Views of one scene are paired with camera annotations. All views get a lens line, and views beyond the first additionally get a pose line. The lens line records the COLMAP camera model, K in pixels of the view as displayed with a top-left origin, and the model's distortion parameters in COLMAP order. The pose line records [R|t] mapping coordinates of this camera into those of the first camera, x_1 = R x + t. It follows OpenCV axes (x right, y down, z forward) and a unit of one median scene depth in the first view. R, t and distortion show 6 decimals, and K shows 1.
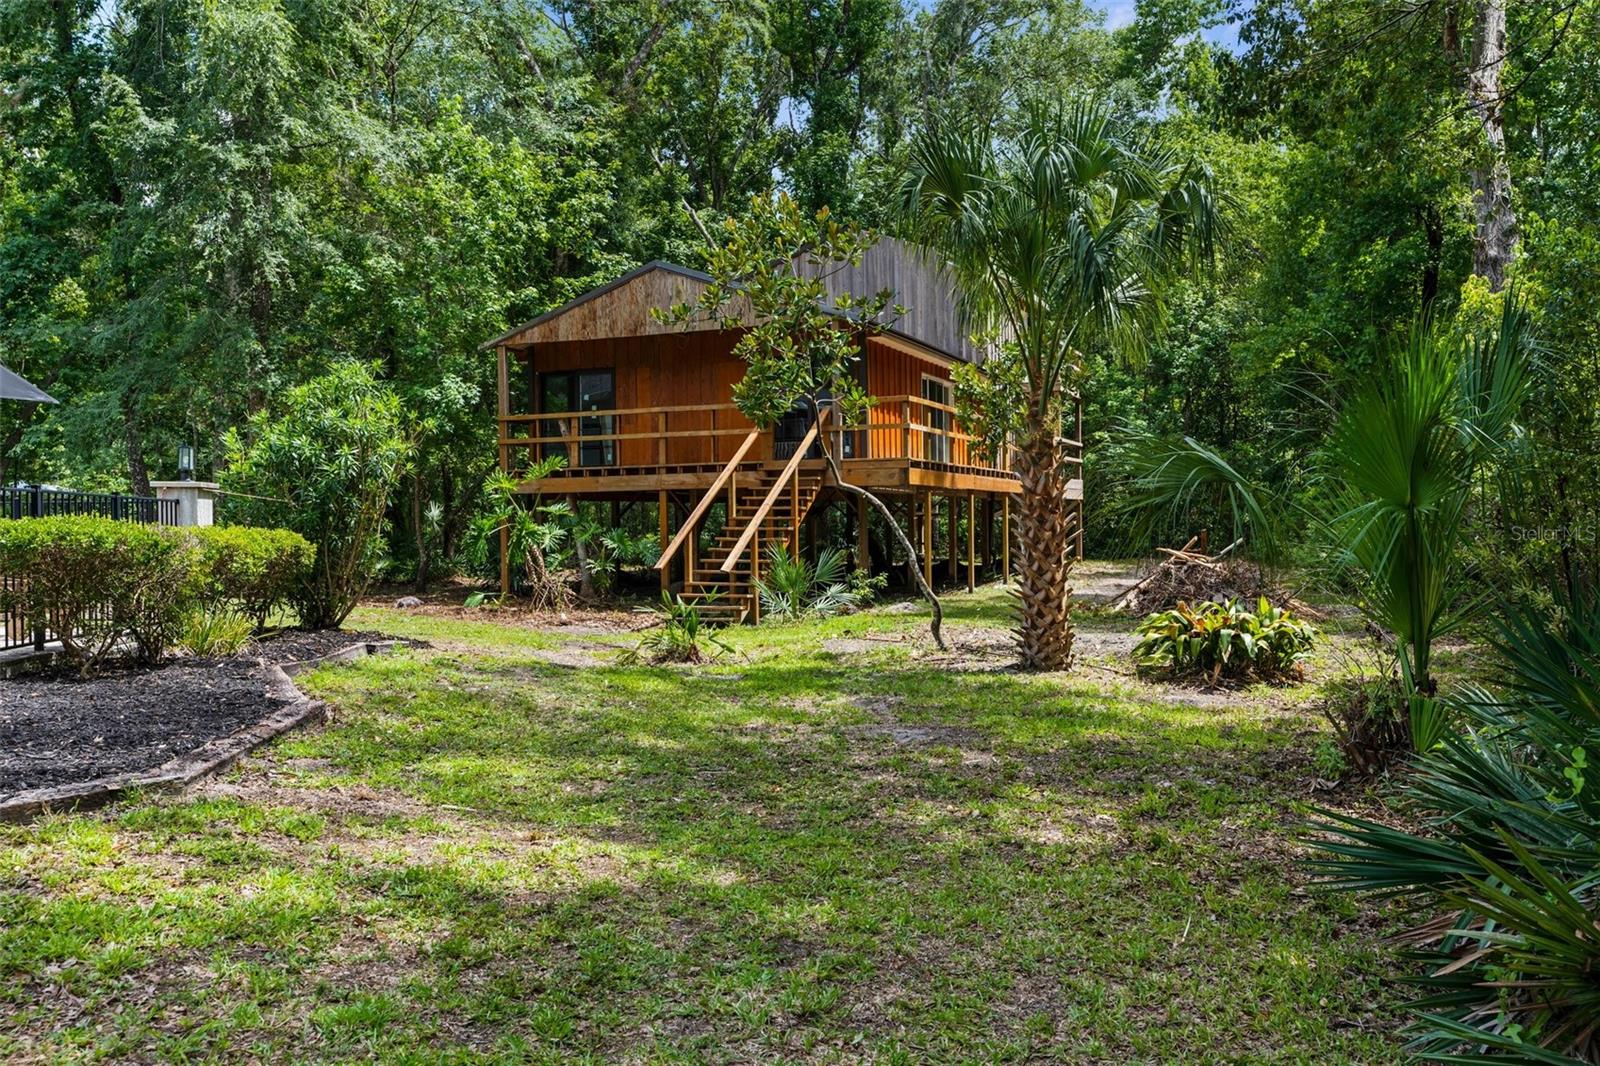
lens RADIAL K [[1286.6, 0, 800.0], [0, 1286.6, 533.0], [0, 0, 1]] dist [0.002958, -0.001565]
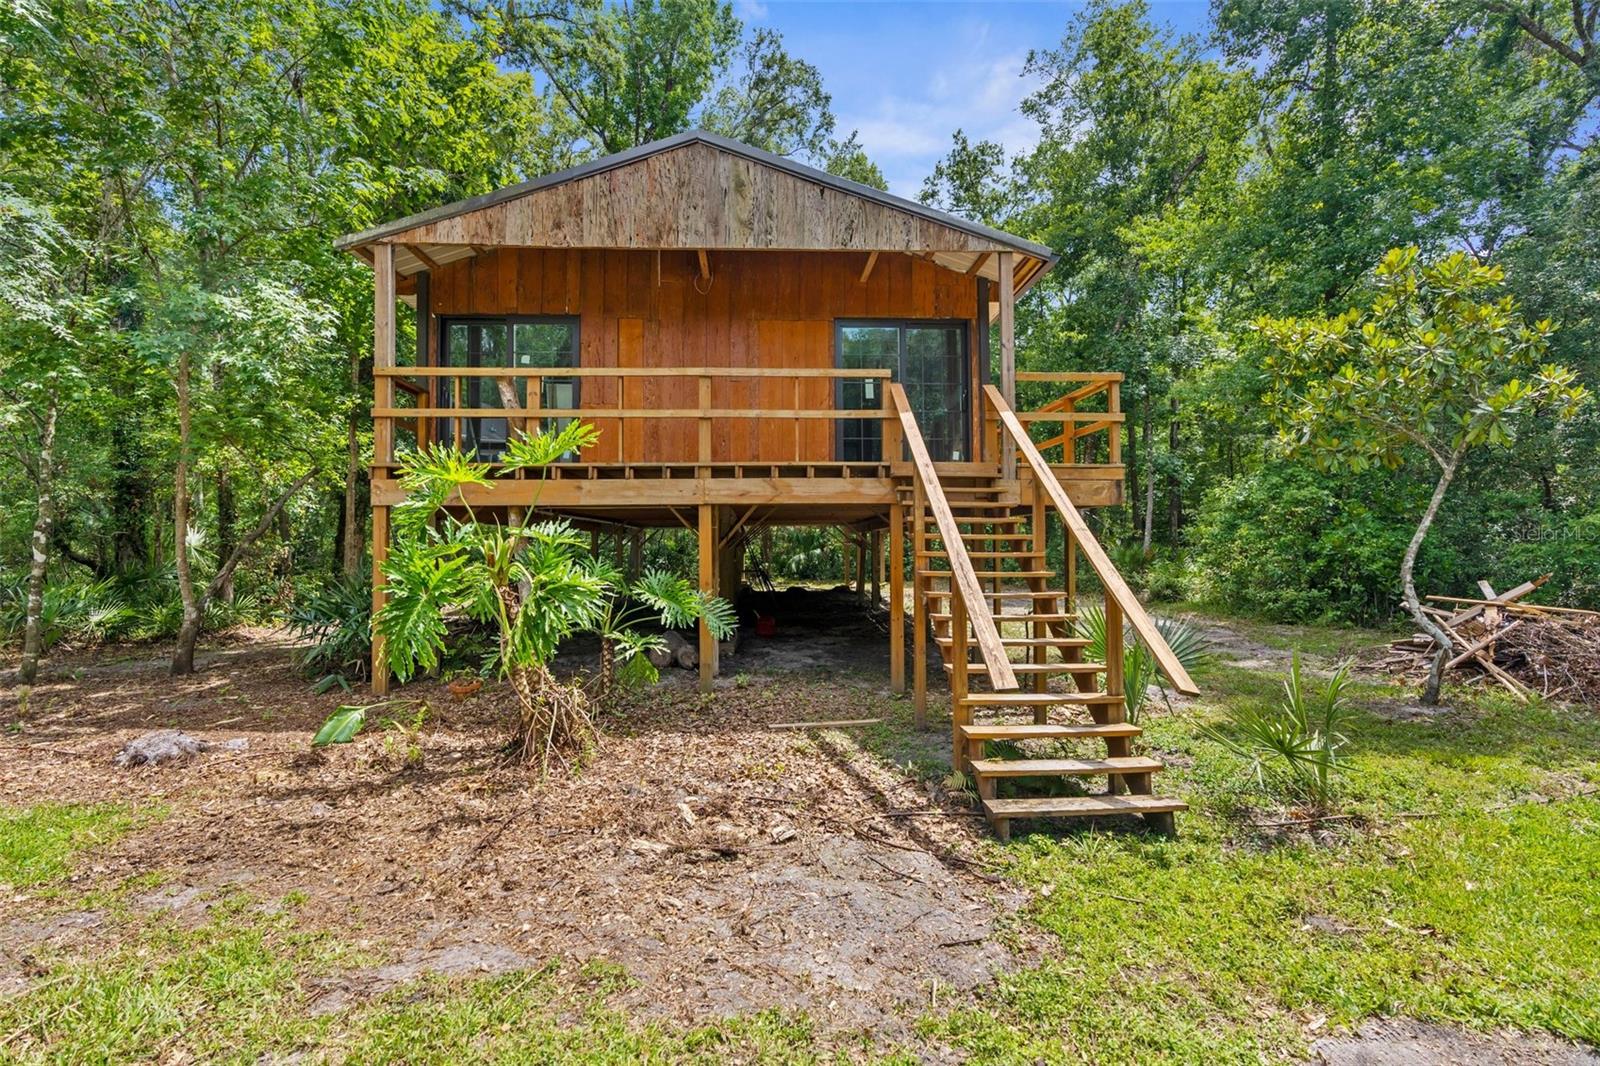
lens RADIAL K [[726.8, 0, 800.0], [0, 726.8, 533.0], [0, 0, 1]] dist [0.000259, 0.000959]
pose [[0.906651, 0.019519, 0.421430, -0.206752], [-0.005195, 0.999370, -0.035110, -0.008164], [-0.421850, 0.029643, 0.906181, 0.662426]]
